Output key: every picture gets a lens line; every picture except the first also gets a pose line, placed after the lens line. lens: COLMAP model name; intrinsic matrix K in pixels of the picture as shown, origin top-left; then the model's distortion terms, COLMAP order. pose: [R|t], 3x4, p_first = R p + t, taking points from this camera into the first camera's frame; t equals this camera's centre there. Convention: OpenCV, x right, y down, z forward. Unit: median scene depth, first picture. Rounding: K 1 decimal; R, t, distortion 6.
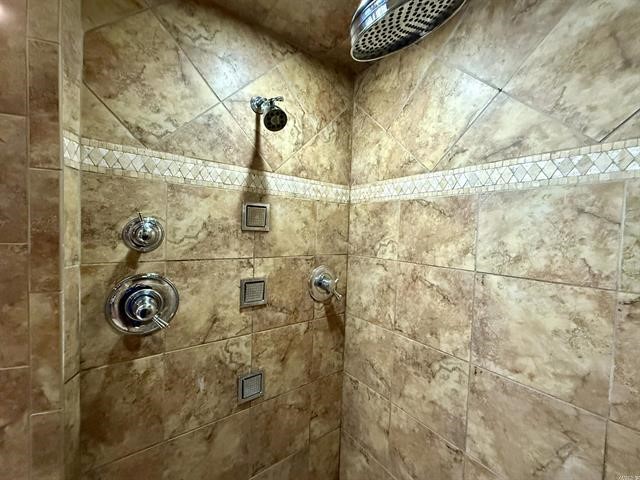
lens RADIAL K [[253.4, 0, 322.6], [0, 253.4, 239.2], [0, 0, 1]] dist [-0.000579, 0.000573]
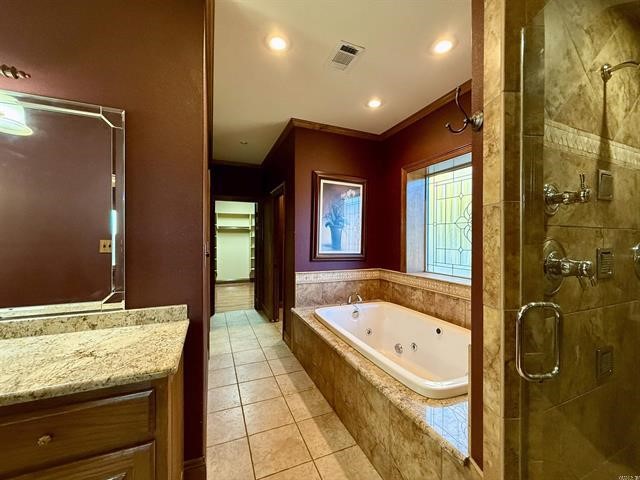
lens RADIAL K [[253.4, 0, 319.4], [0, 253.4, 239.0], [0, 0, 1]] dist [-0.000579, 0.000573]
pose [[0.969770, -0.029029, -0.242289, -1.175333], [0.019862, 0.998994, -0.040195, 0.143857], [0.243212, 0.034167, 0.969371, -0.221225]]
